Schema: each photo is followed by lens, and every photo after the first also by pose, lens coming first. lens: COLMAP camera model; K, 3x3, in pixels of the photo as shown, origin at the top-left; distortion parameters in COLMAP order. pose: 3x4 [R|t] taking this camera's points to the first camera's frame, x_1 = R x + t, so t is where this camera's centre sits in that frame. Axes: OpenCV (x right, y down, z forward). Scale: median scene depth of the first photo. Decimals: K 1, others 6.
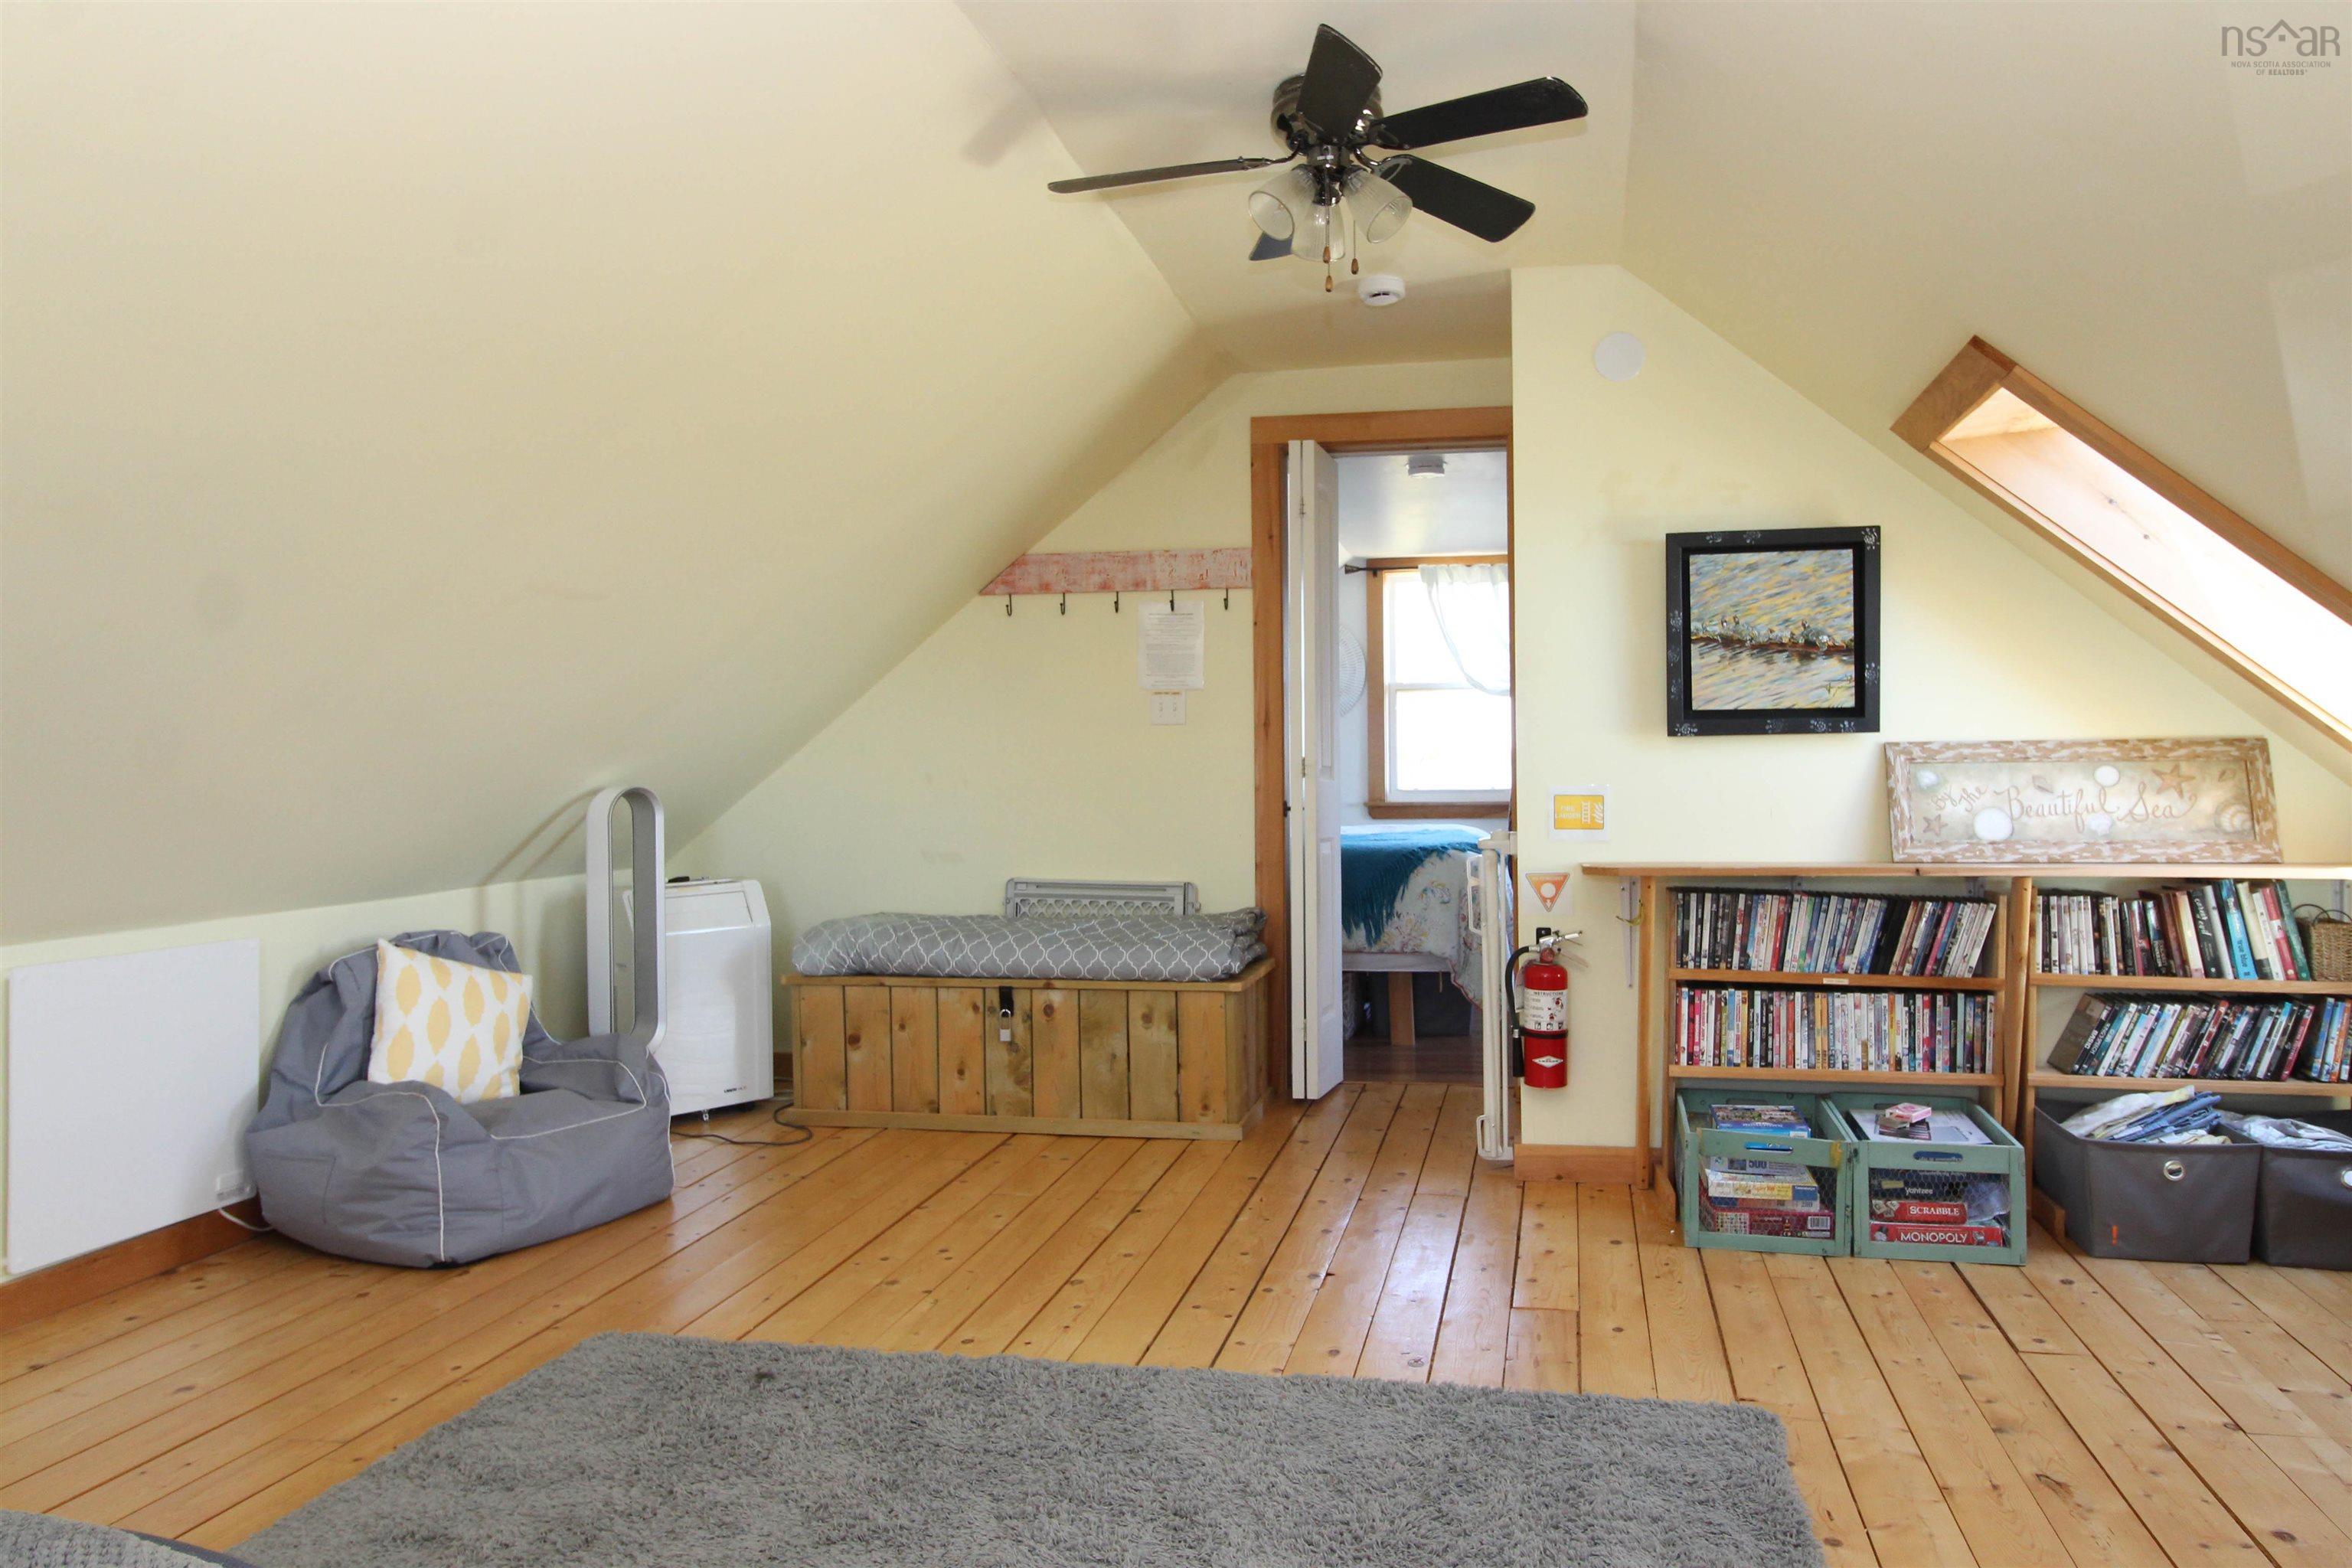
lens RADIAL K [[1624.1, 0, 1181.8], [0, 1624.1, 755.5], [0, 0, 1]] dist [0.033783, -0.066362]
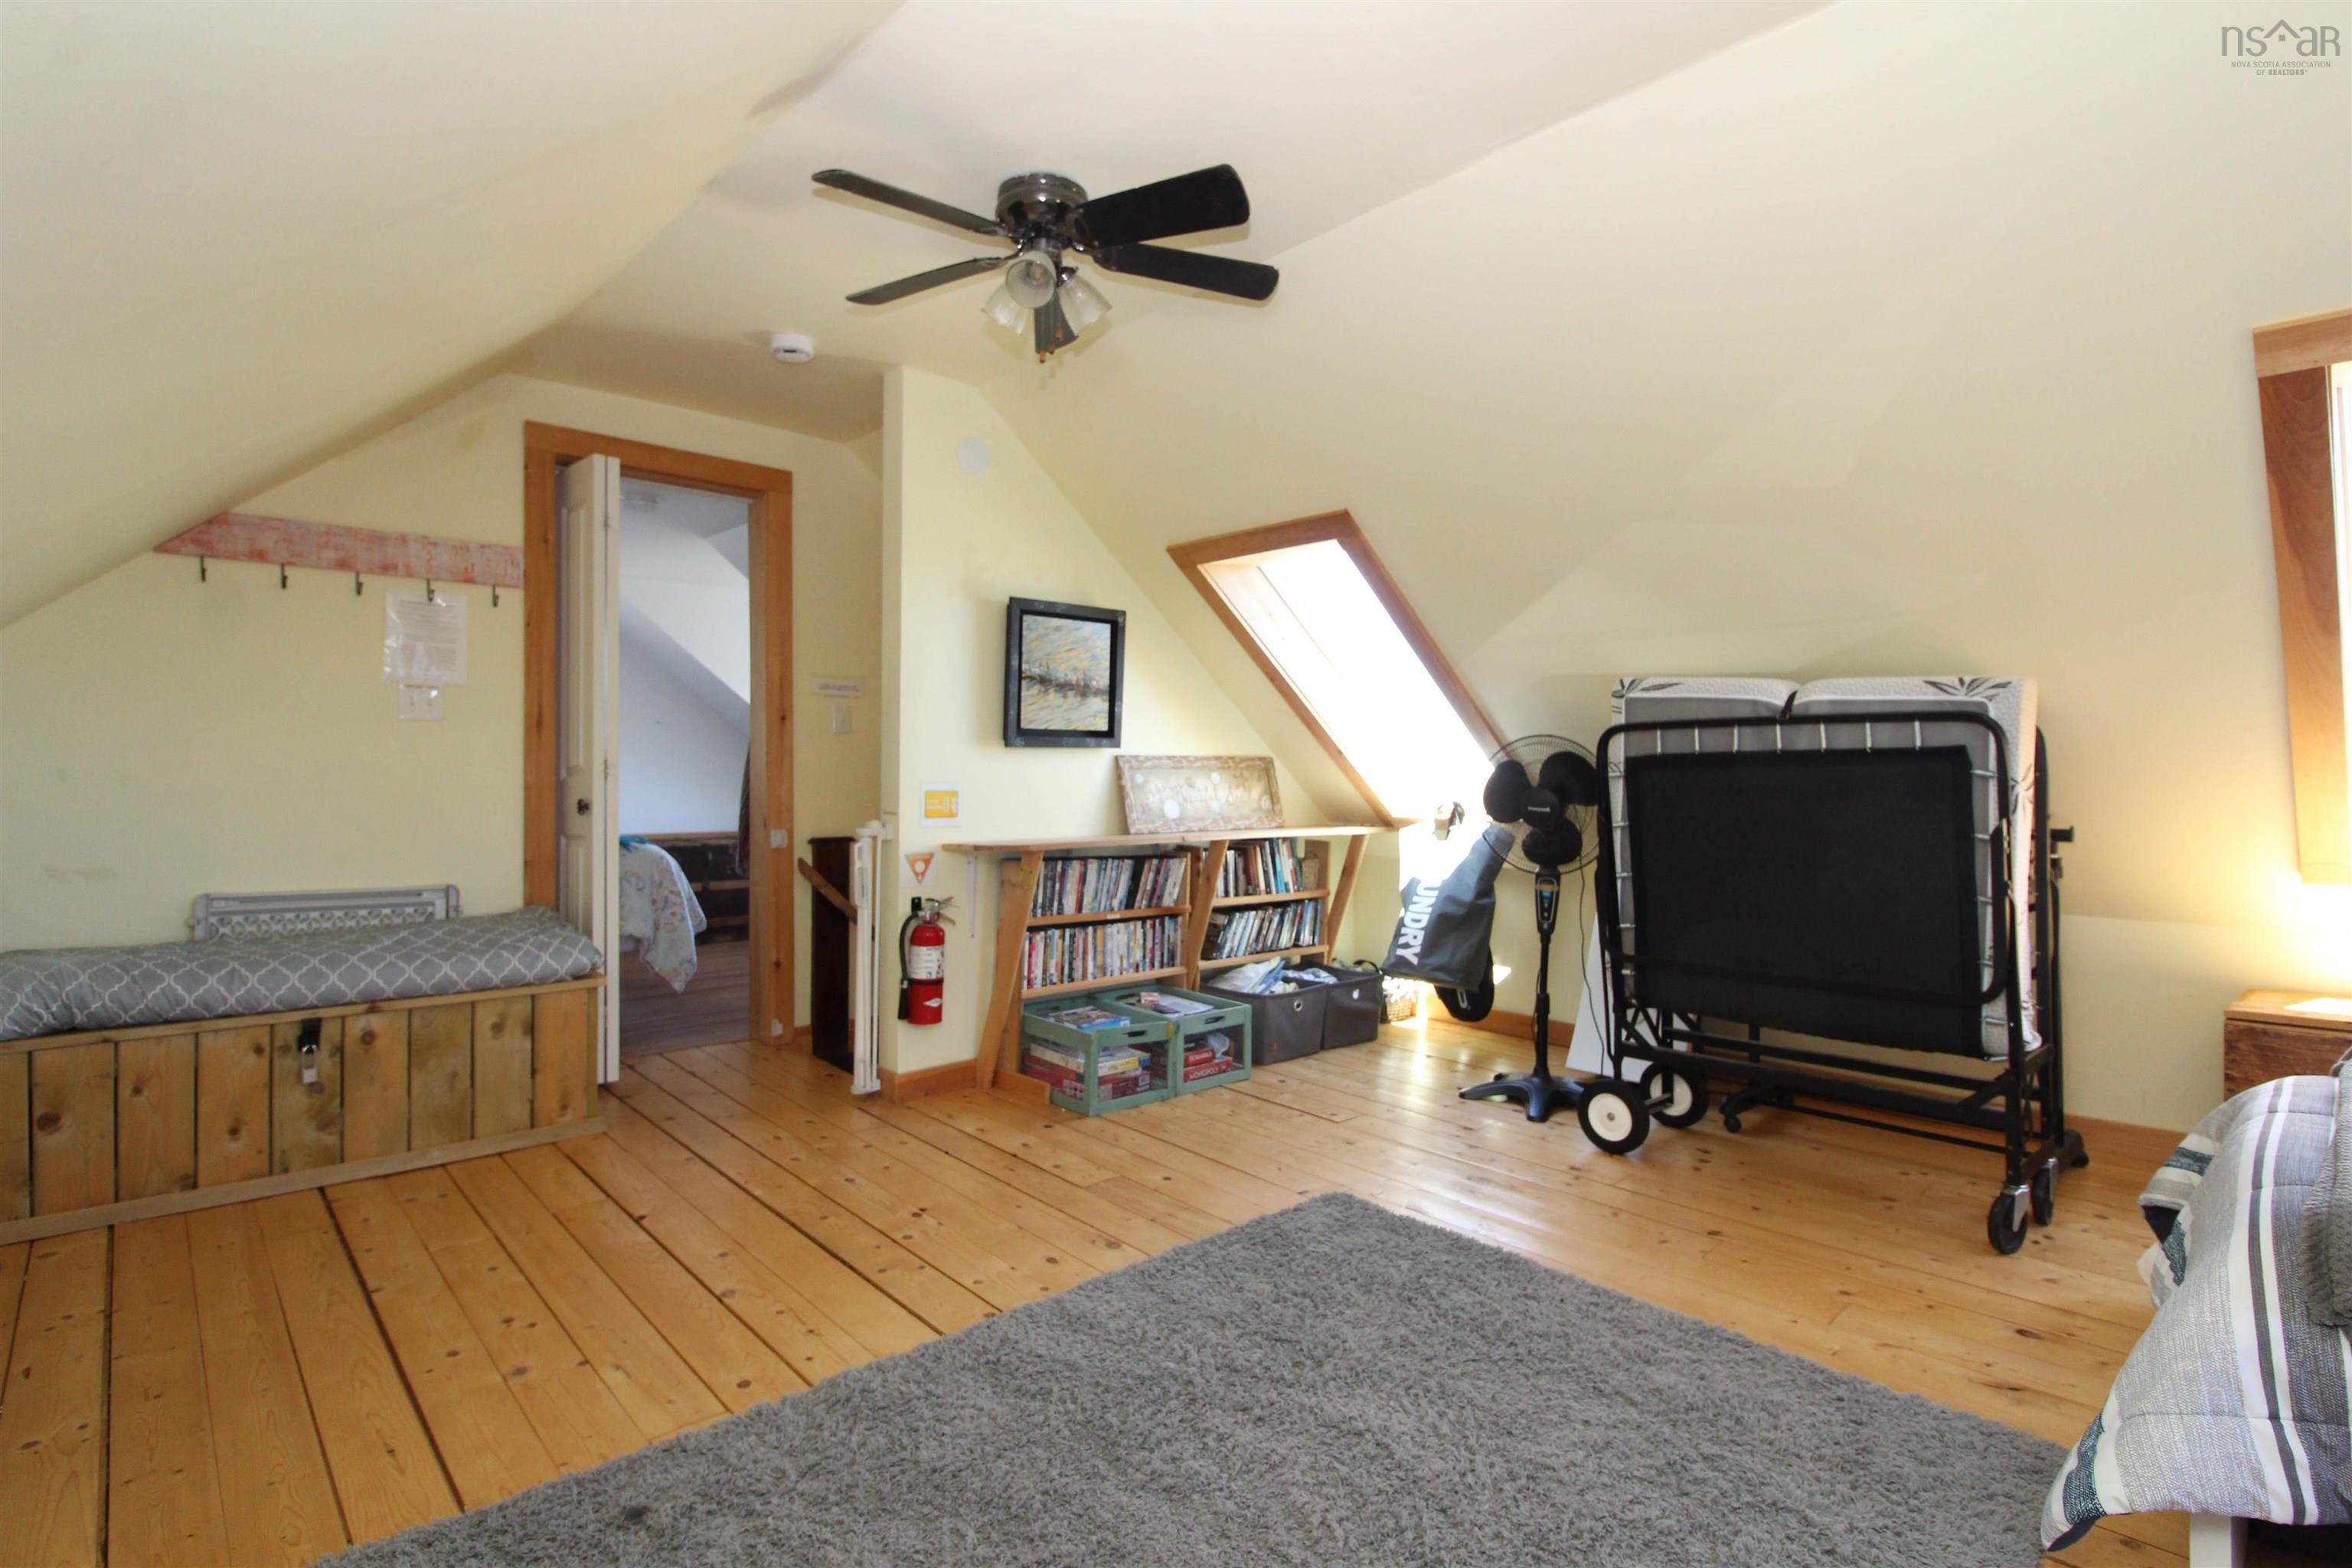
lens RADIAL K [[1178.5, 0, 1179.9], [0, 1178.5, 753.3], [0, 0, 1]] dist [0.002123, -0.015667]
pose [[0.575786, 0.023578, 0.817260, -0.425644], [-0.013430, 0.999722, -0.019381, 0.010718], [-0.817490, 0.000183, 0.575943, 0.328436]]
